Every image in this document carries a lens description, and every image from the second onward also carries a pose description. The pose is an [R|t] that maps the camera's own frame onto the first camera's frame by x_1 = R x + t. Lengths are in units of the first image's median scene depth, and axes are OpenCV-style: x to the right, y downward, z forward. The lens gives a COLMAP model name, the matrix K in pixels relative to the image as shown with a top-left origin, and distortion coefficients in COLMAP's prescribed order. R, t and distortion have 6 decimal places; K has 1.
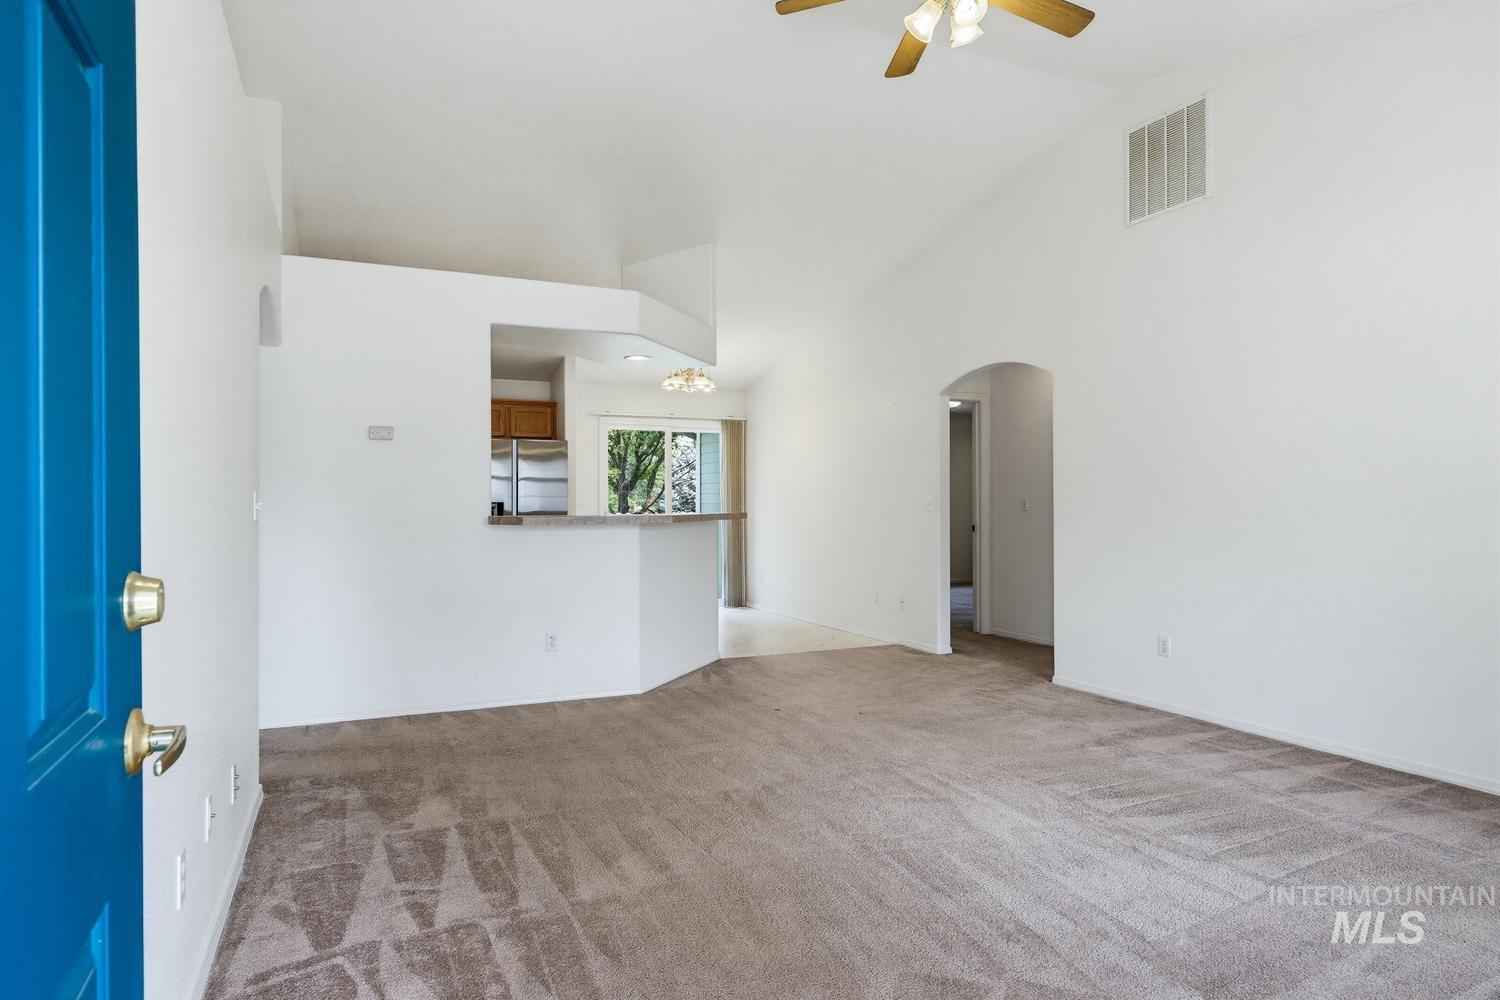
lens RADIAL K [[875.3, 0, 750.0], [0, 875.3, 500.0], [0, 0, 1]] dist [-0.000801, -0.000135]
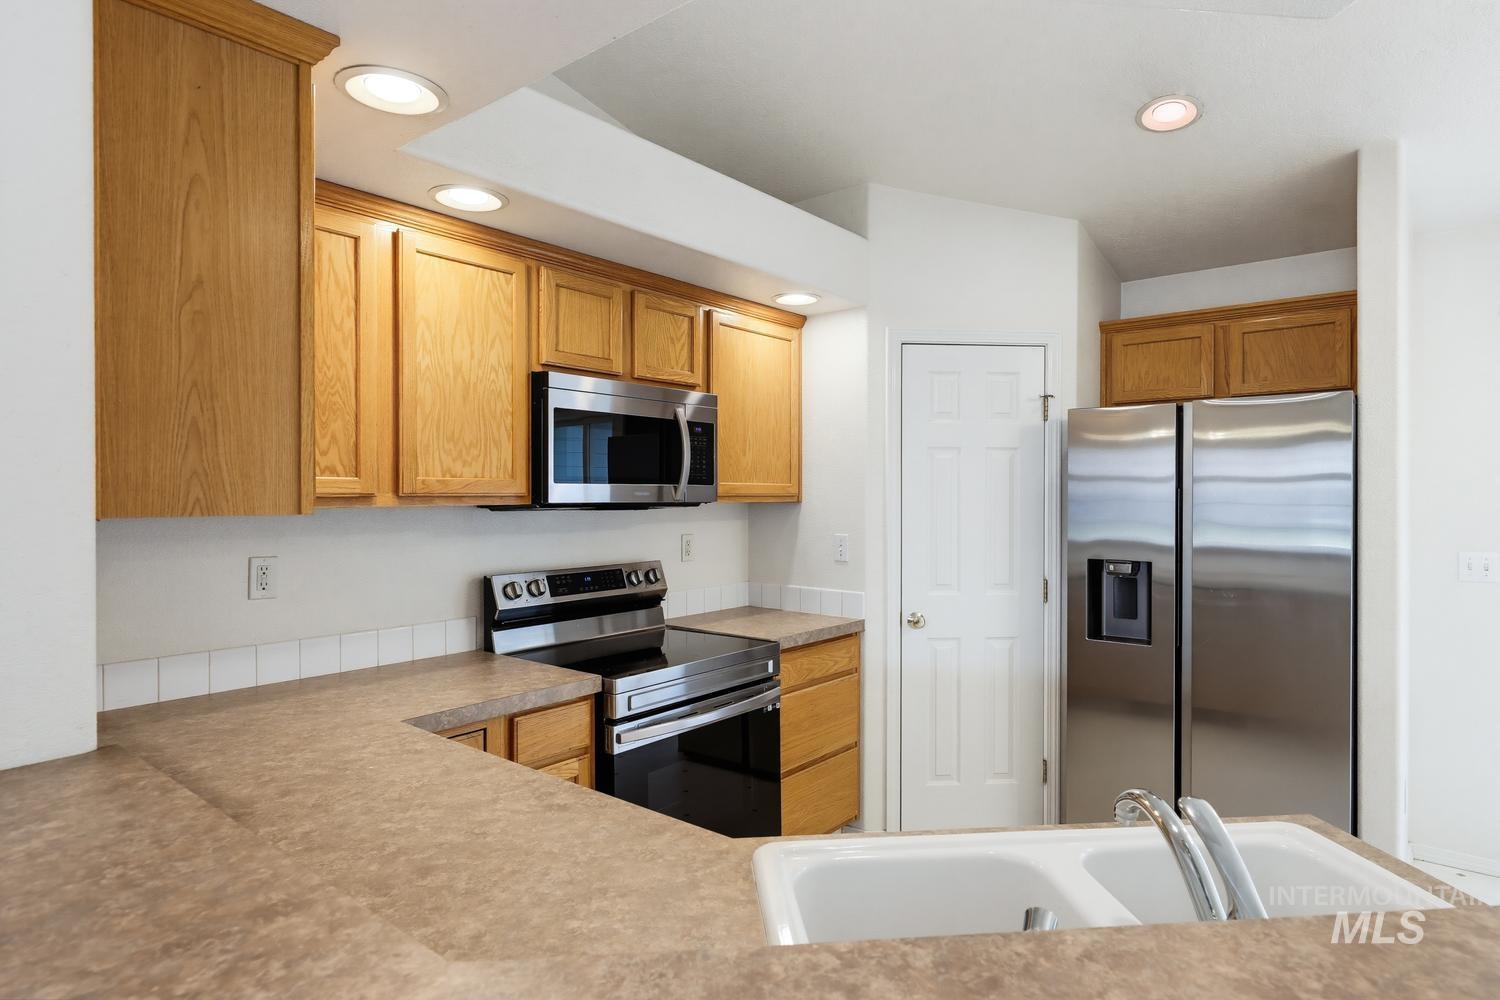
lens RADIAL K [[834.4, 0, 755.2], [0, 834.4, 499.9], [0, 0, 1]] dist [0.000210, 0.000521]
pose [[0.438988, 0.009509, -0.898443, -0.030241], [0.004062, 0.999913, 0.012567, -0.048363], [0.898484, -0.009166, 0.438911, 1.017496]]
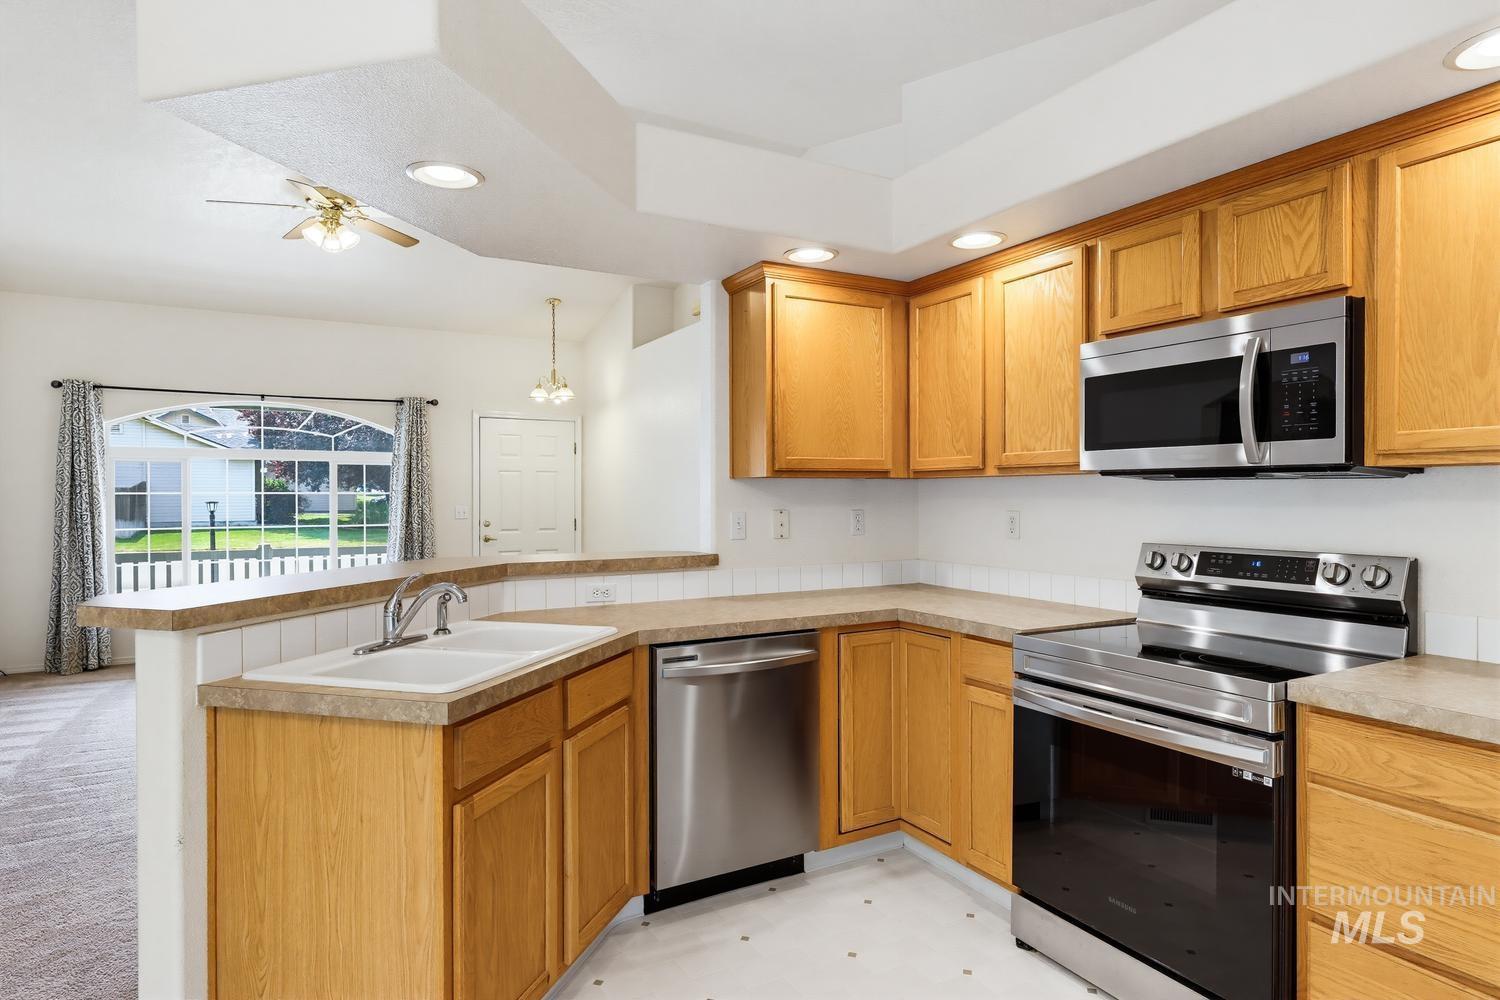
lens RADIAL K [[834.4, 0, 755.2], [0, 834.4, 499.9], [0, 0, 1]] dist [0.000210, 0.000521]
pose [[-0.996770, 0.004692, -0.080171, -0.274995], [0.004627, 0.999989, 0.001002, -0.024976], [0.080174, 0.000628, -0.996781, 1.600368]]
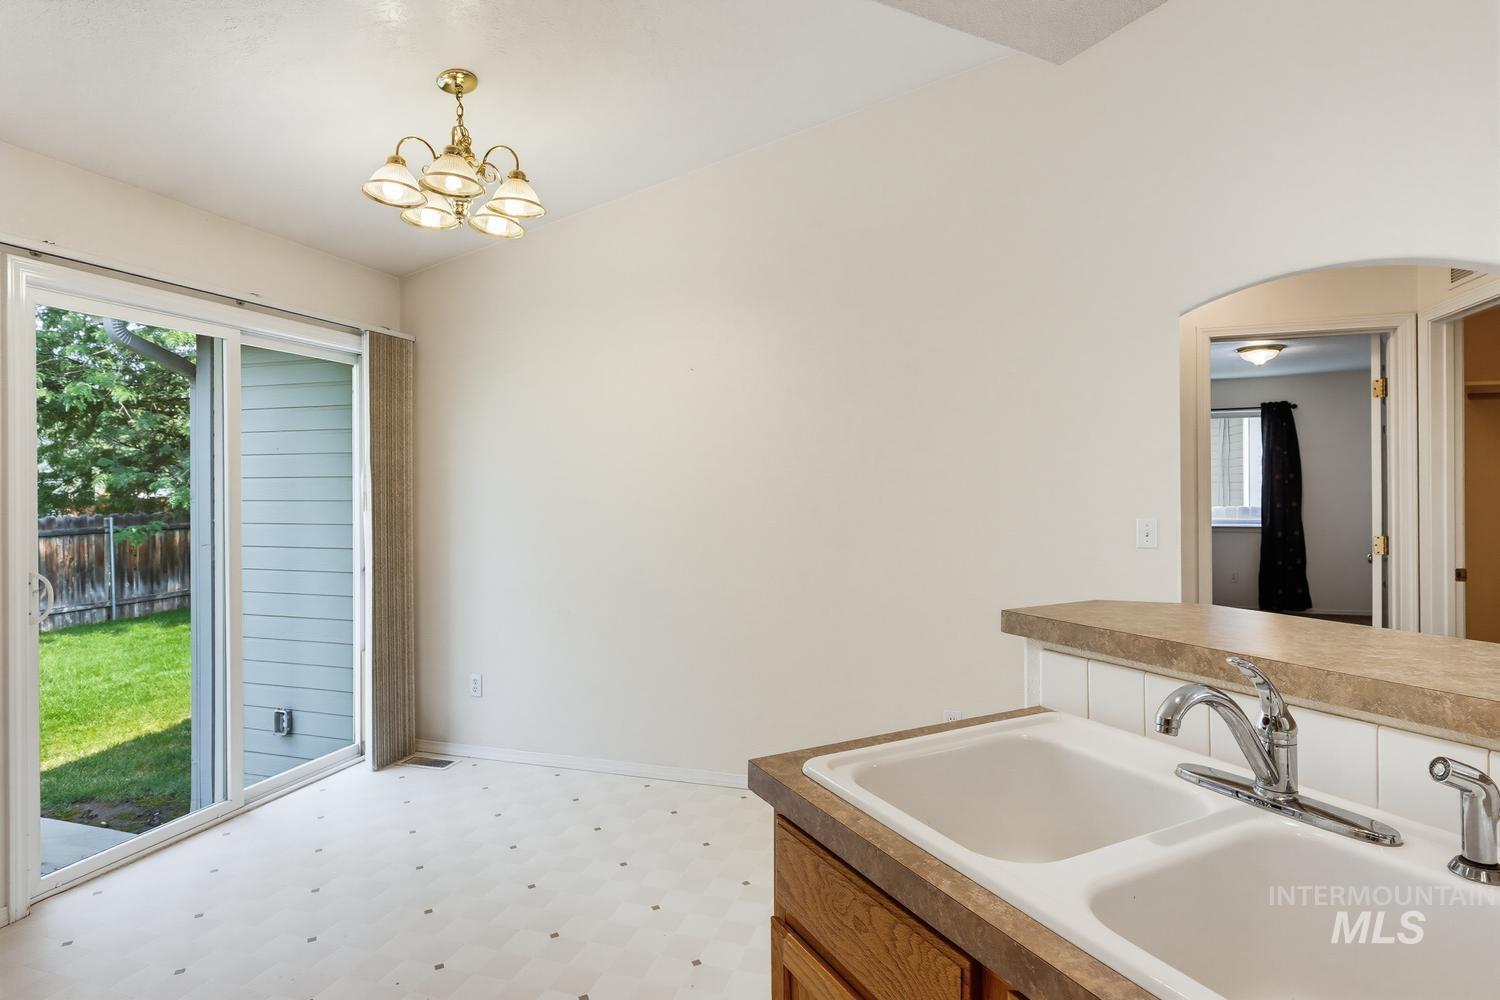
lens RADIAL K [[781.8, 0, 749.2], [0, 781.8, 491.4], [0, 0, 1]] dist [0.000936, 0.000502]
pose [[0.670036, -0.006959, 0.742296, -0.353308], [0.001920, 0.999969, 0.007642, -0.029274], [-0.742326, -0.003696, 0.670029, 1.126524]]
